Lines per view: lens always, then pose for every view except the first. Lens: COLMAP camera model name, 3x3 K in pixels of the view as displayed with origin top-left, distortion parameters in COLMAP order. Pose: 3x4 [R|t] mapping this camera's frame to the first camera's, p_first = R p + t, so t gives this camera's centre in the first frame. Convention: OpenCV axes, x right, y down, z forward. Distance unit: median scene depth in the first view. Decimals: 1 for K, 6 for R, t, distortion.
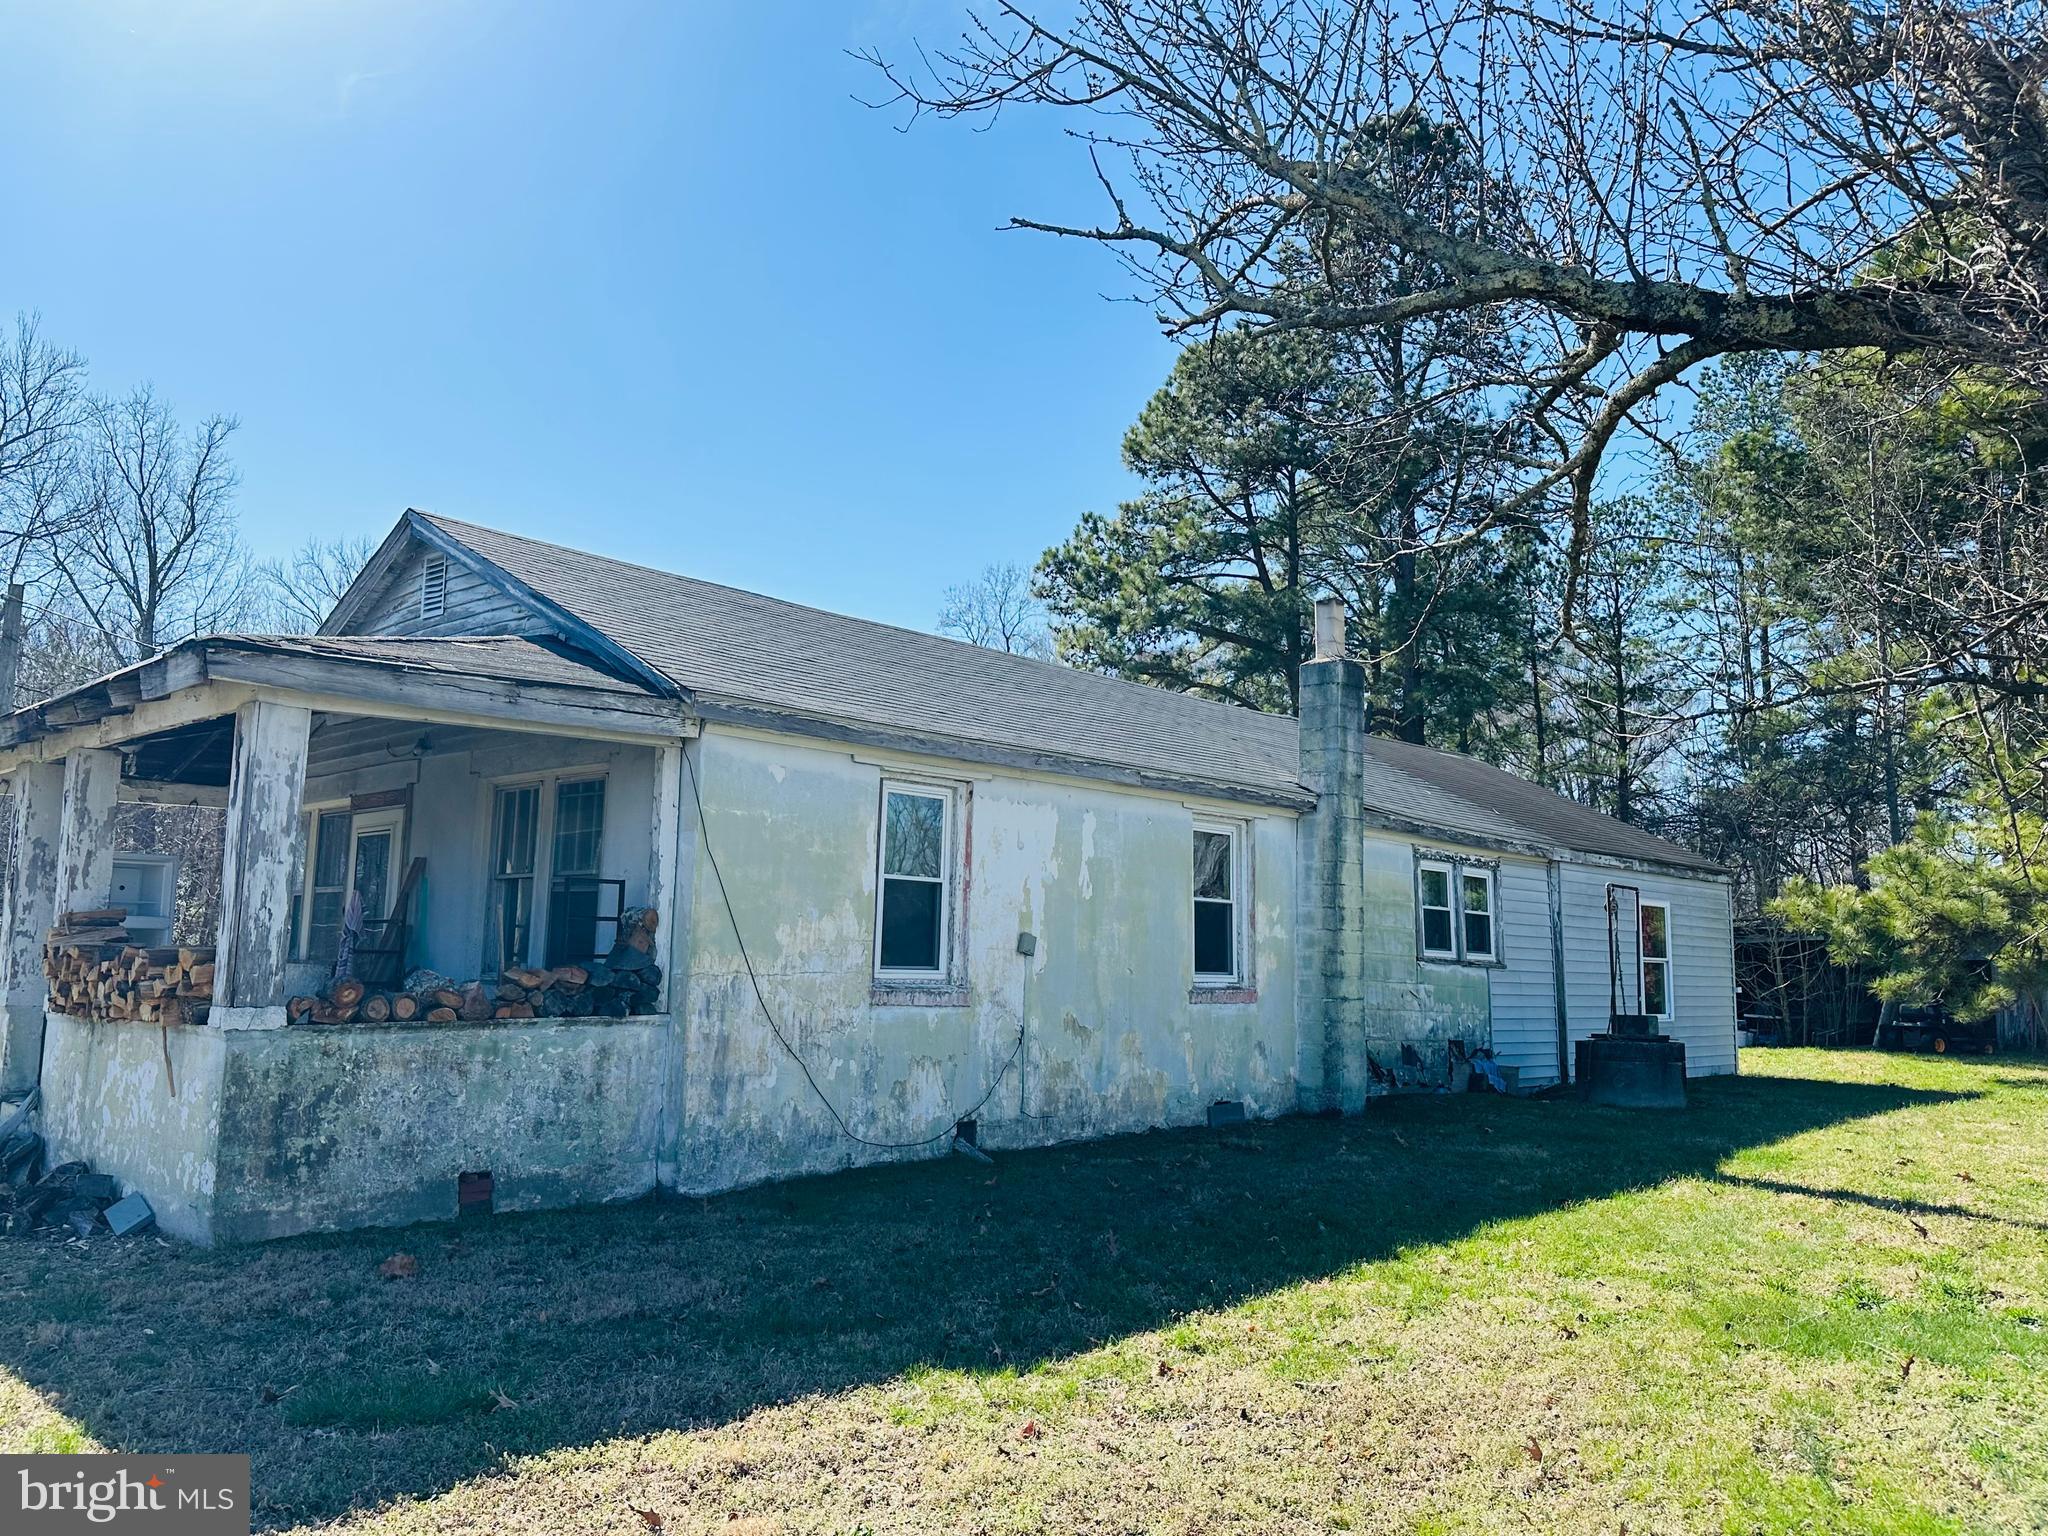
lens RADIAL K [[1548.8, 0, 1023.8], [0, 1548.8, 767.7], [0, 0, 1]] dist [0.001428, 0.000136]
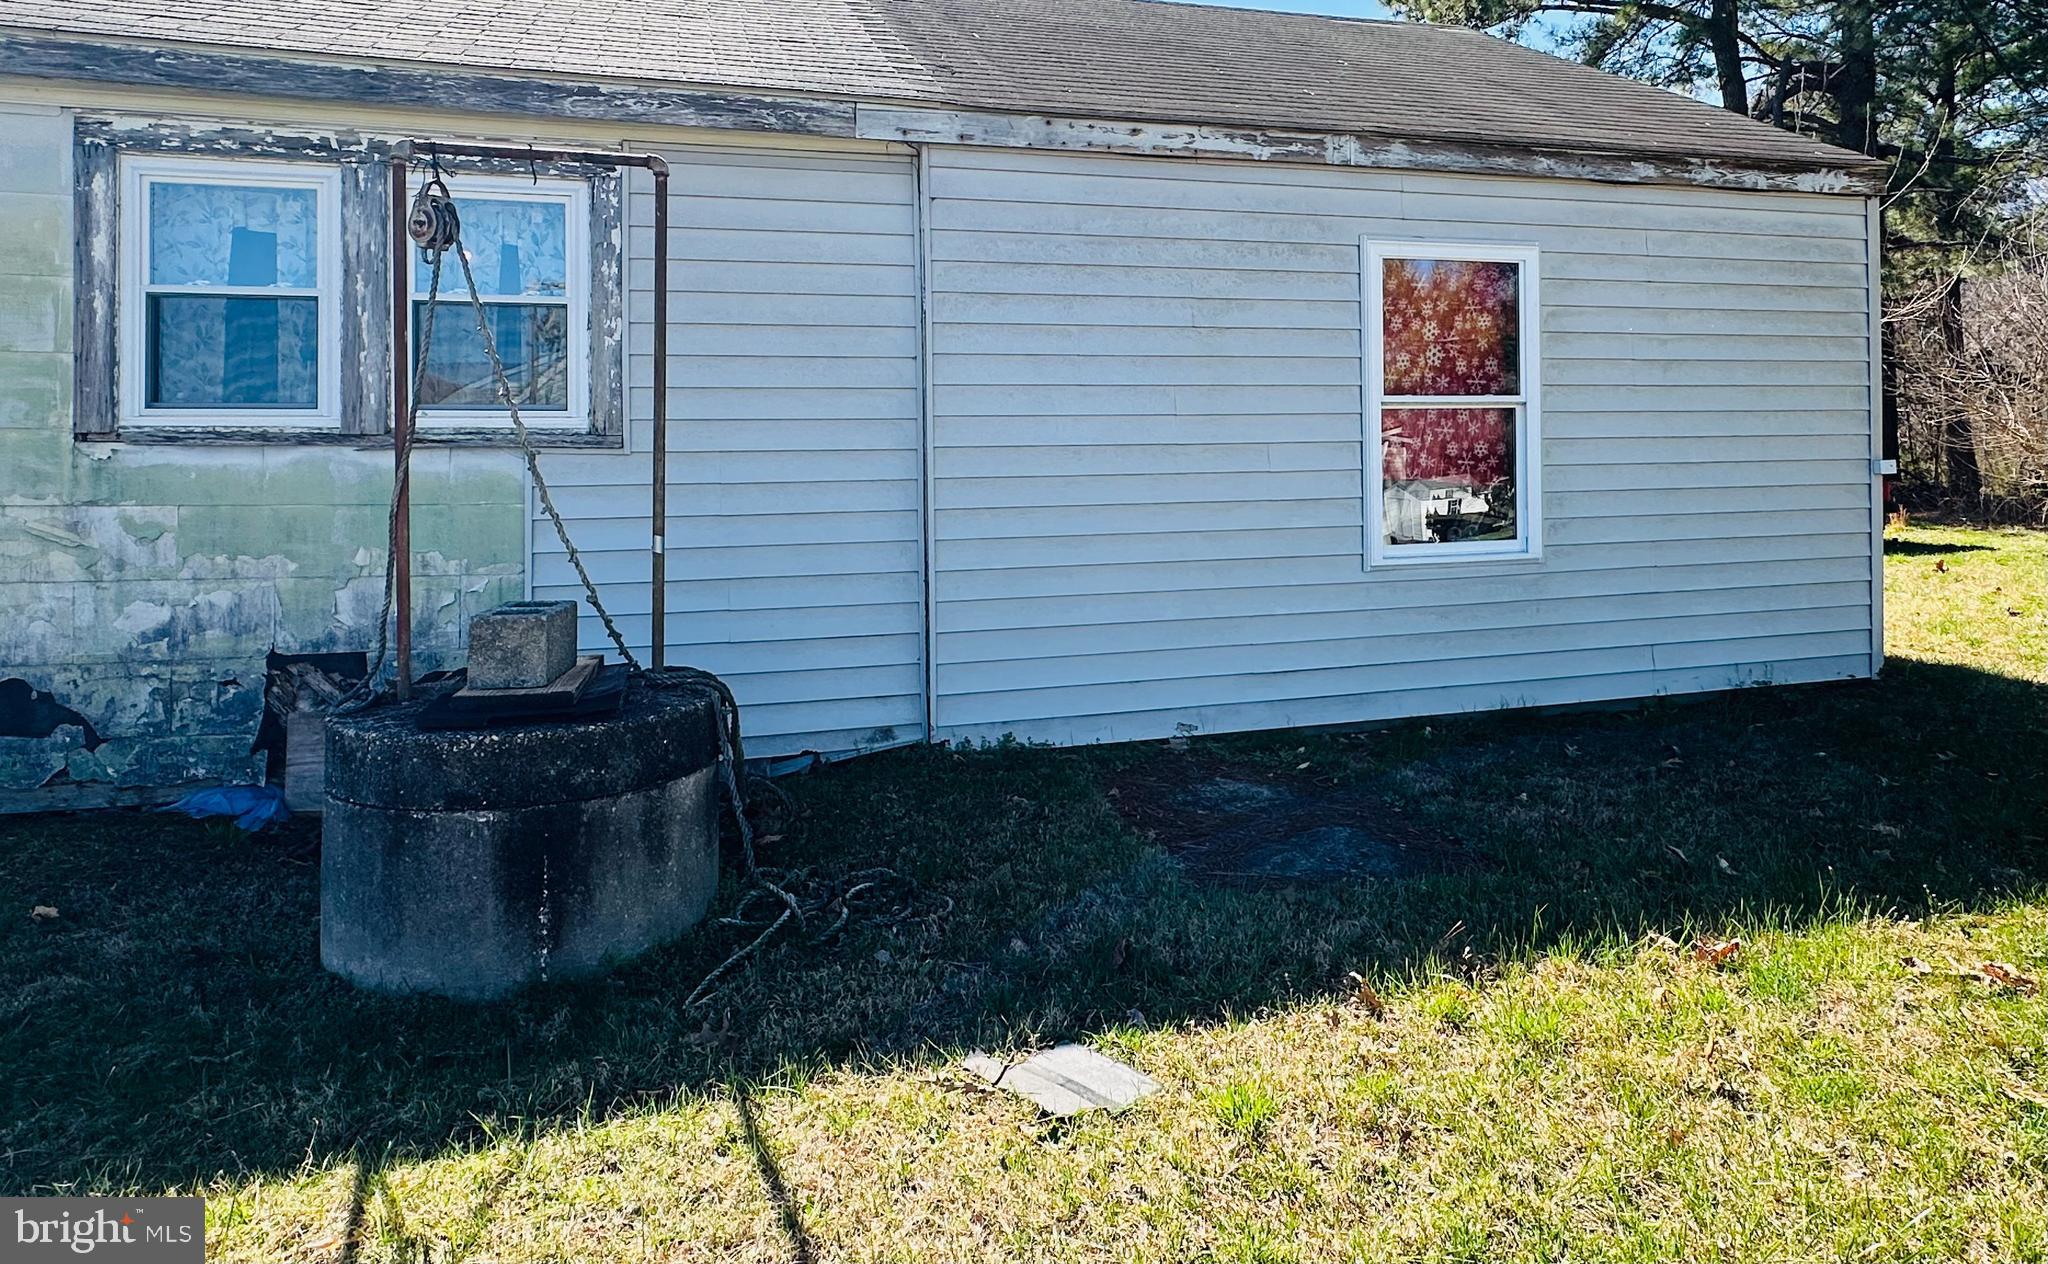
lens RADIAL K [[1883.5, 0, 1024.1], [0, 1883.5, 632.3], [0, 0, 1]] dist [0.003186, 0.000000]
pose [[0.928125, -0.009766, -0.372141, 0.535976], [0.087948, 0.977111, 0.193700, 0.089208], [0.361732, -0.212507, 0.907739, 0.588367]]
